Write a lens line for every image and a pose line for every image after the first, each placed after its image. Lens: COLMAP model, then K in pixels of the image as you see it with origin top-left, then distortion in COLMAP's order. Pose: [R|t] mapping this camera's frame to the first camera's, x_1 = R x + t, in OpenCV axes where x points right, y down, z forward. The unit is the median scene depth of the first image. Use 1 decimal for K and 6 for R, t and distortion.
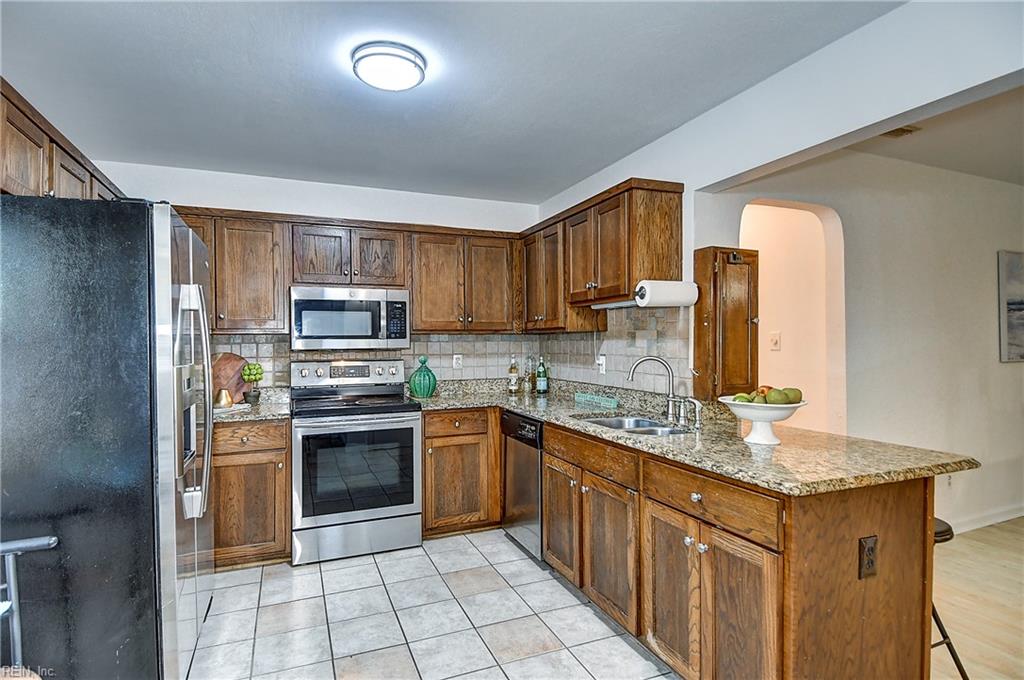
lens RADIAL K [[531.0, 0, 510.0], [0, 531.0, 344.3], [0, 0, 1]] dist [-0.001741, -0.007612]
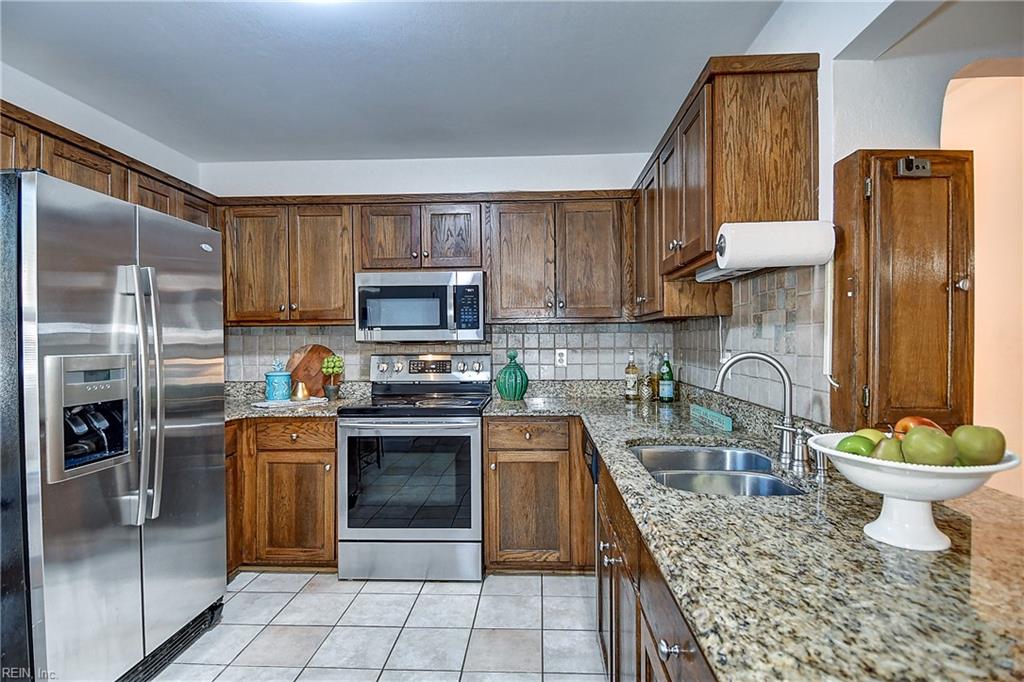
lens RADIAL K [[531.0, 0, 513.7], [0, 531.0, 342.2], [0, 0, 1]] dist [-0.001741, -0.007612]
pose [[0.904457, 0.002763, -0.426556, 0.226107], [-0.001675, 0.999994, 0.002927, 0.008015], [0.426562, -0.001933, 0.904456, 0.281637]]
